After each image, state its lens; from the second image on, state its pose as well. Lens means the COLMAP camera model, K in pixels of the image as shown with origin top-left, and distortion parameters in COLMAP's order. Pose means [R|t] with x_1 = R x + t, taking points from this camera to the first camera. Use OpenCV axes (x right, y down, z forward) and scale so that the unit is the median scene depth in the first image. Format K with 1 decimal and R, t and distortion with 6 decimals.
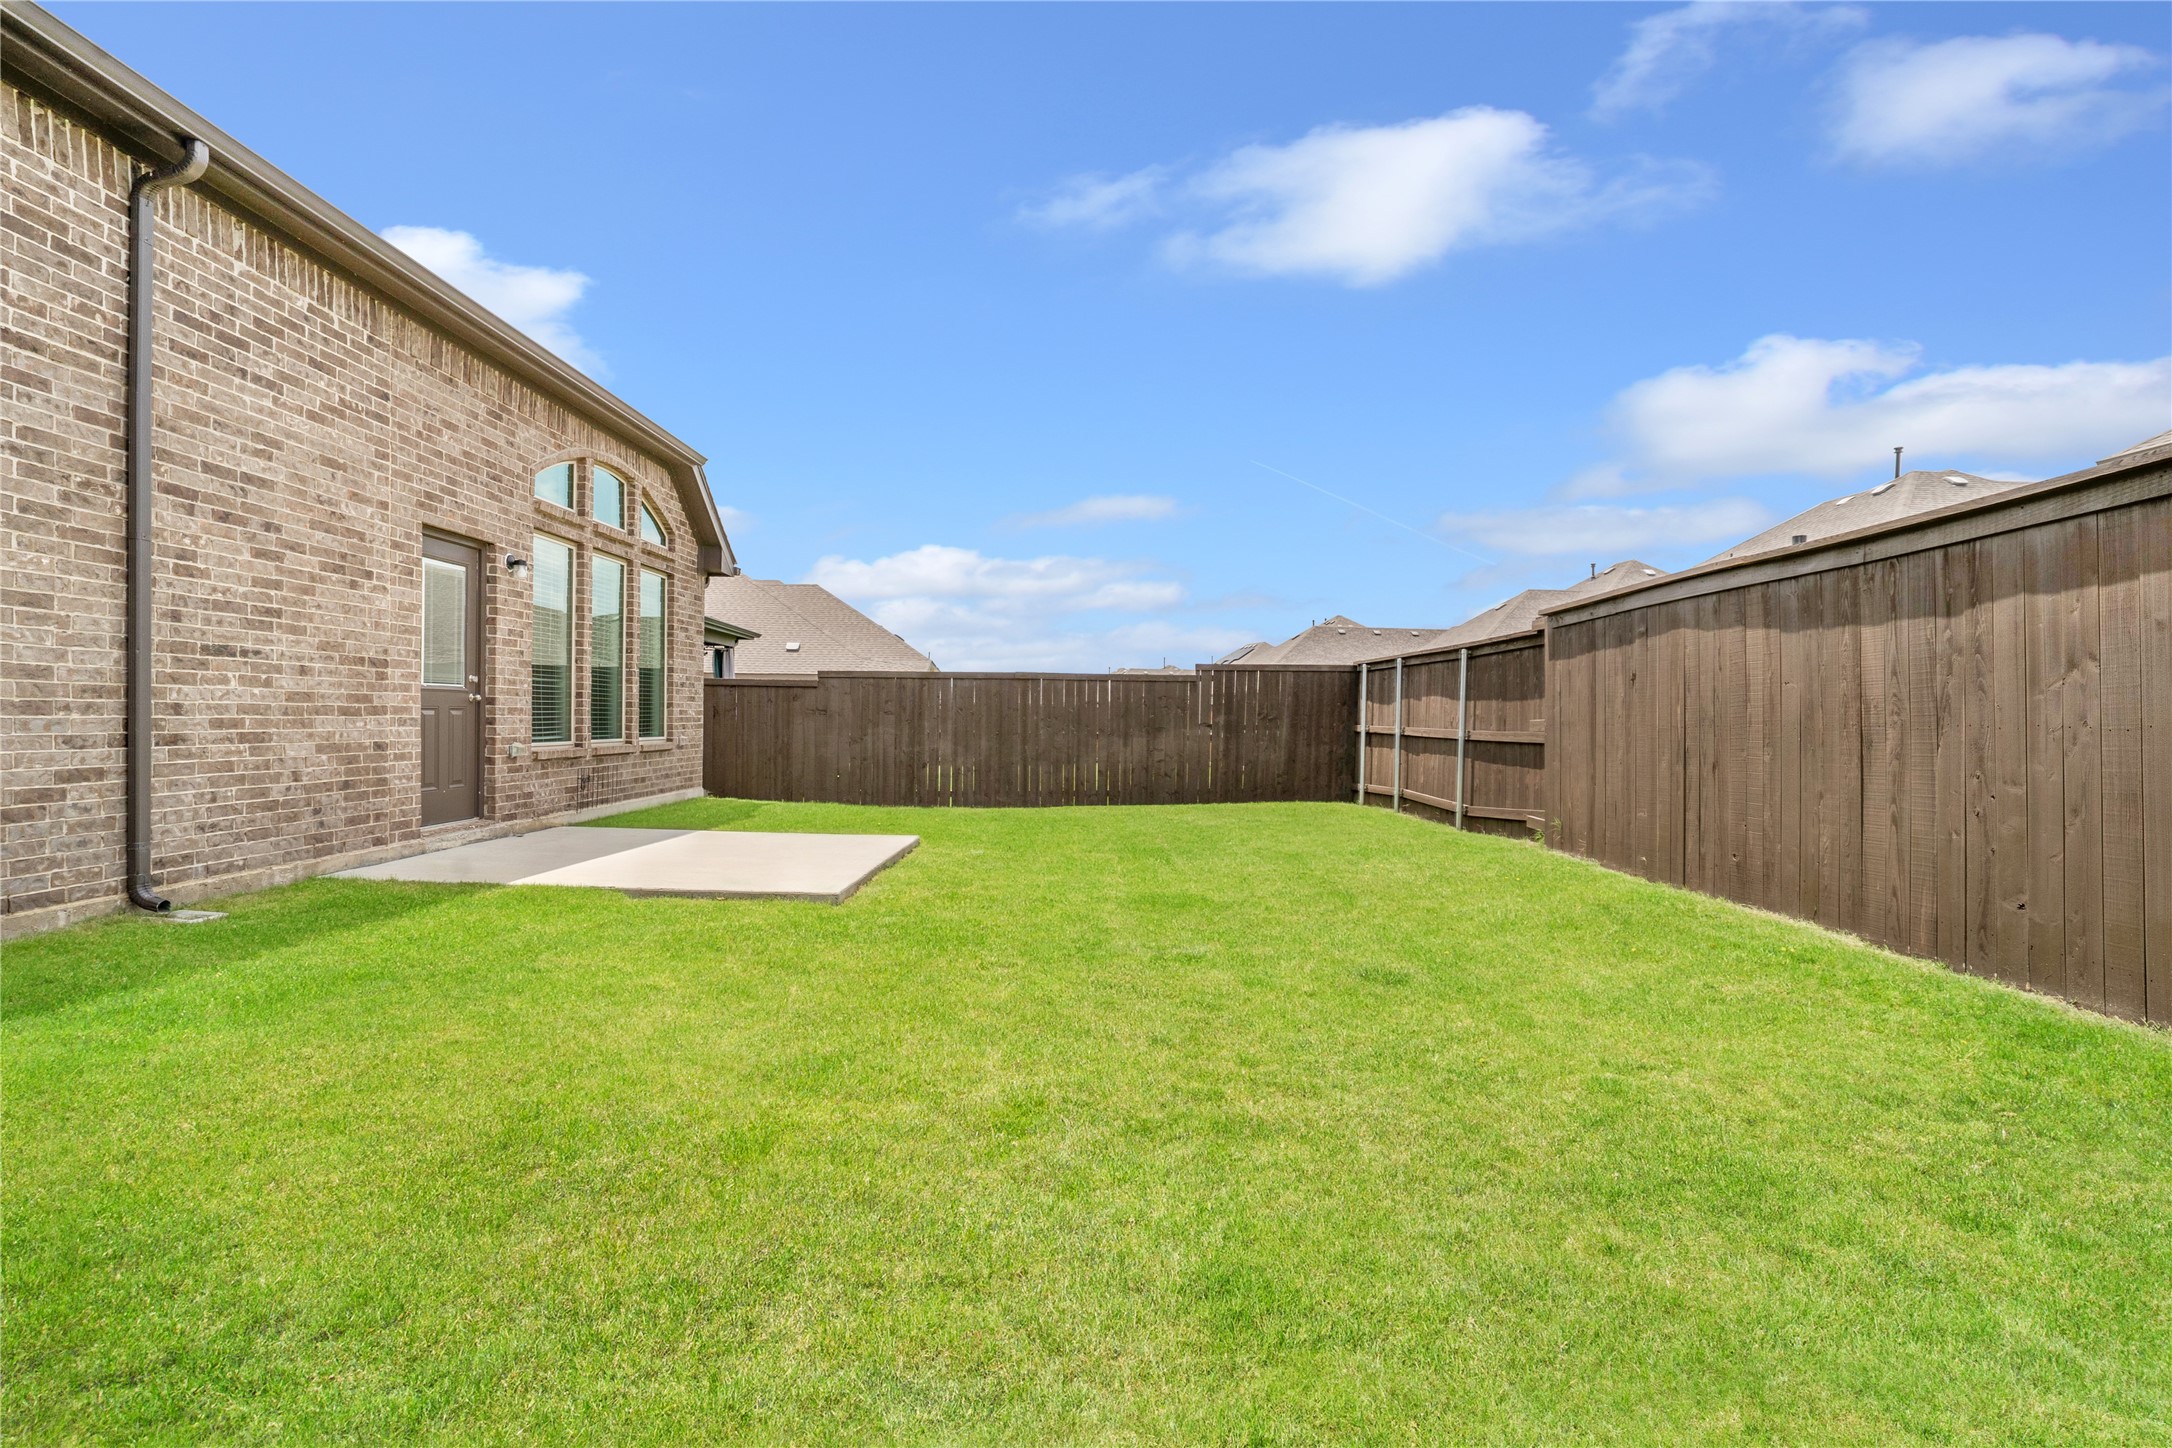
lens RADIAL K [[1153.0, 0, 1086.5], [0, 1153.0, 719.2], [0, 0, 1]] dist [0.000521, 0.009360]
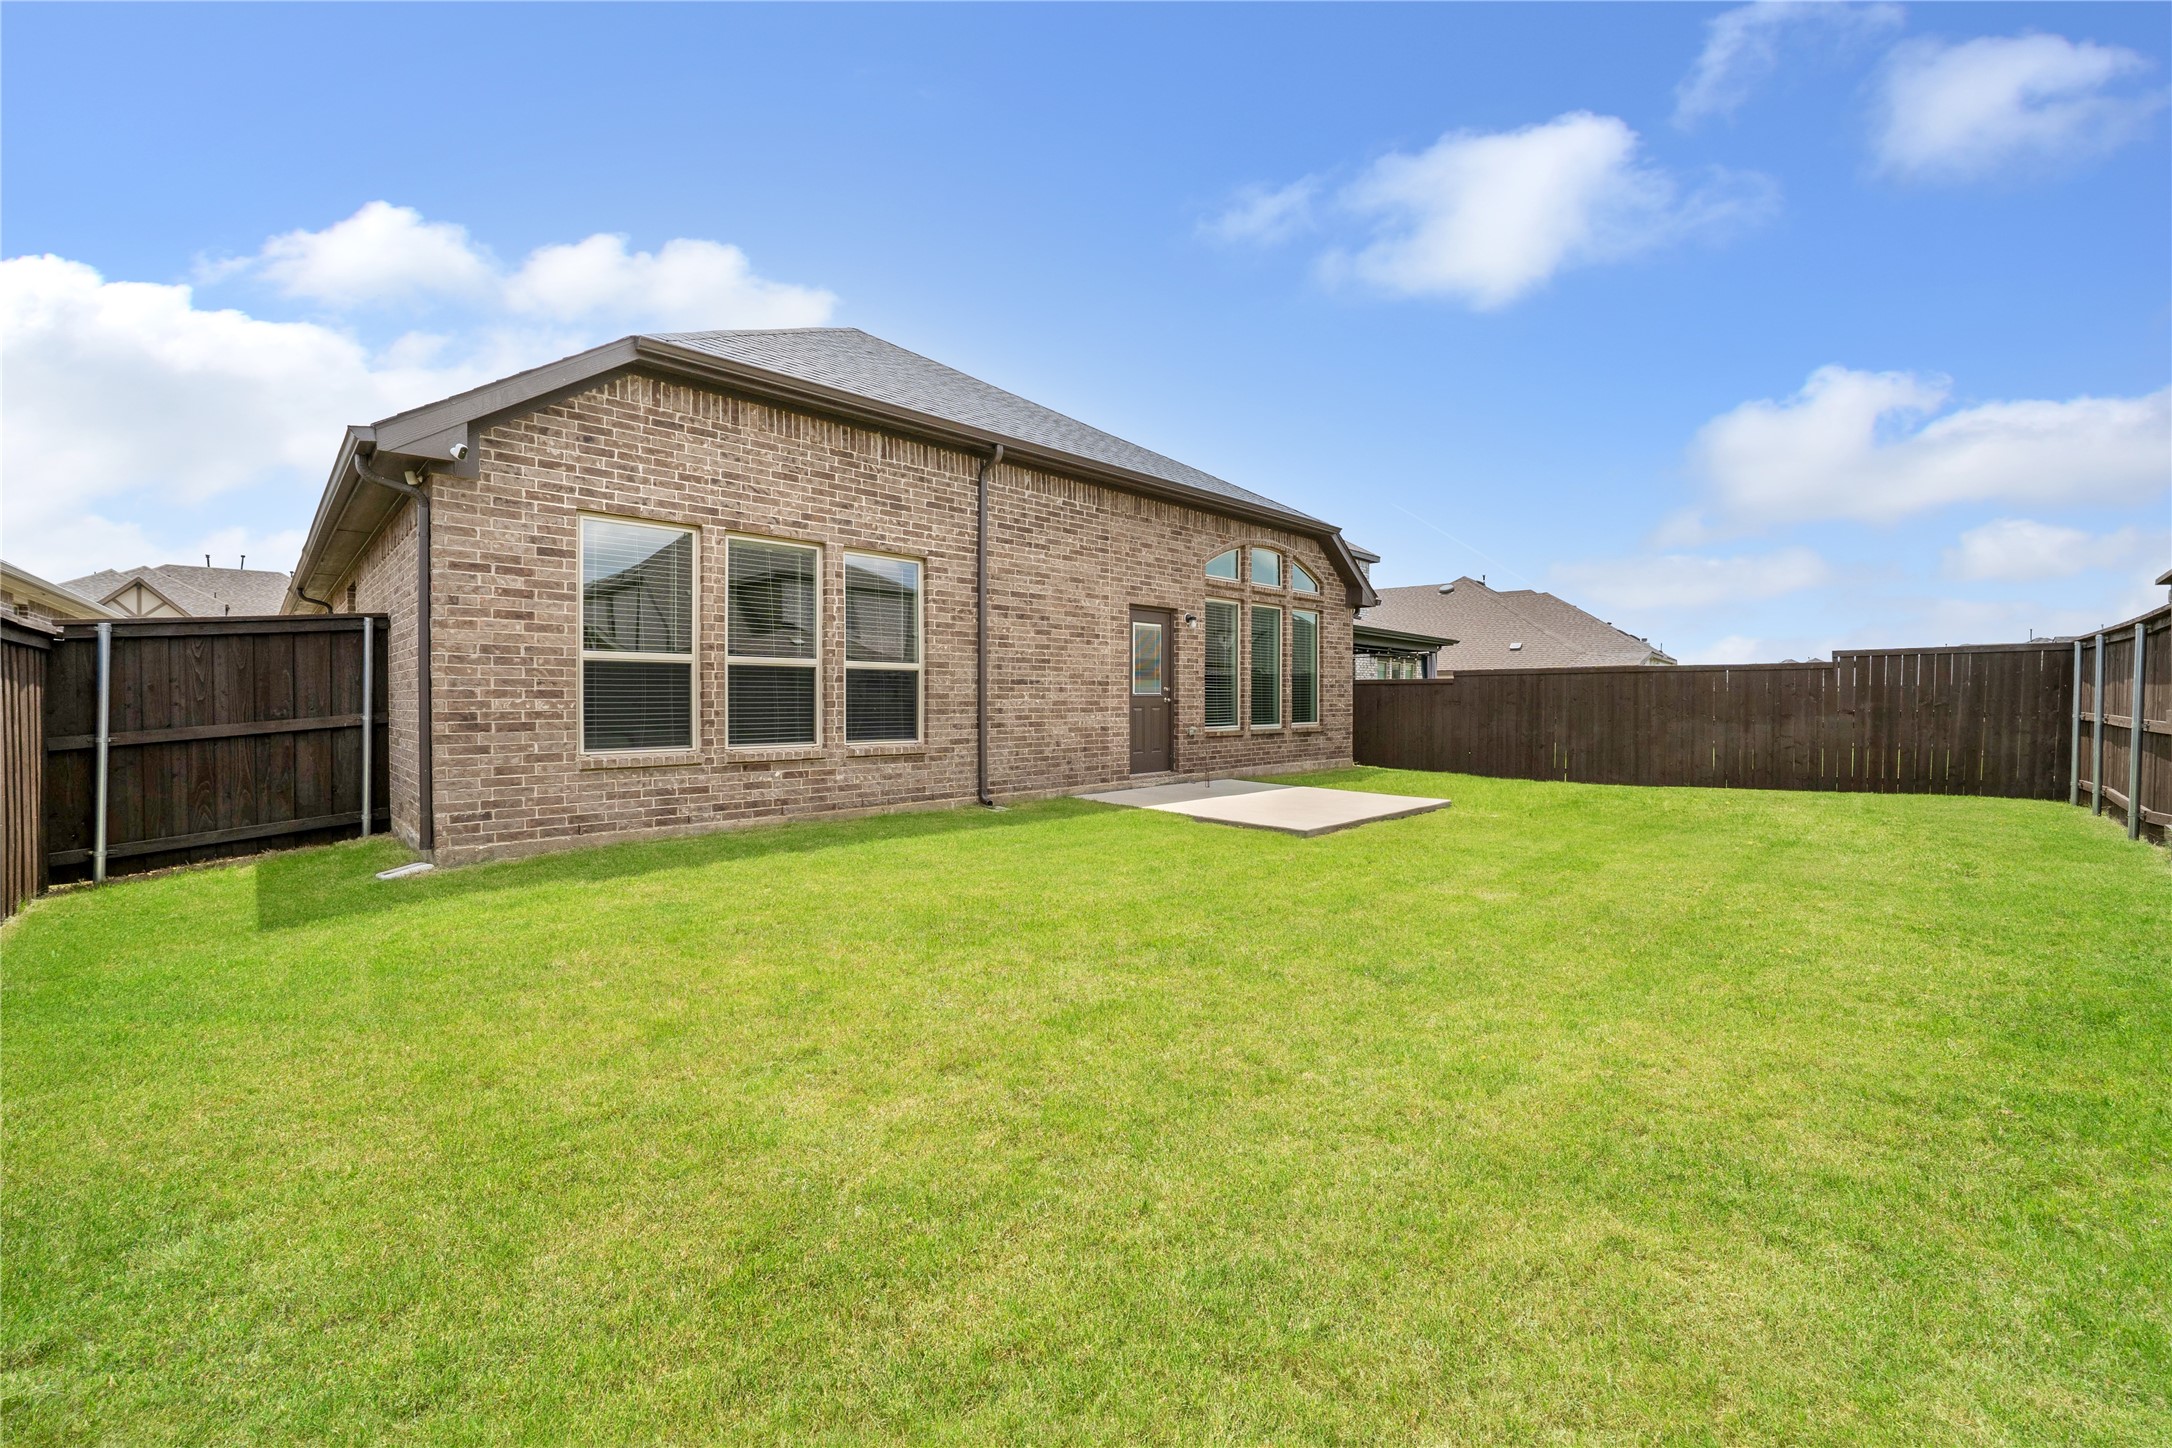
lens RADIAL K [[931.3, 0, 1088.6], [0, 931.3, 688.6], [0, 0, 1]] dist [-0.000605, -0.000028]
pose [[0.731342, -0.018397, -0.681763, 0.424016], [0.007893, 0.999797, -0.018513, -0.014358], [0.681965, 0.008158, 0.731339, -0.113292]]
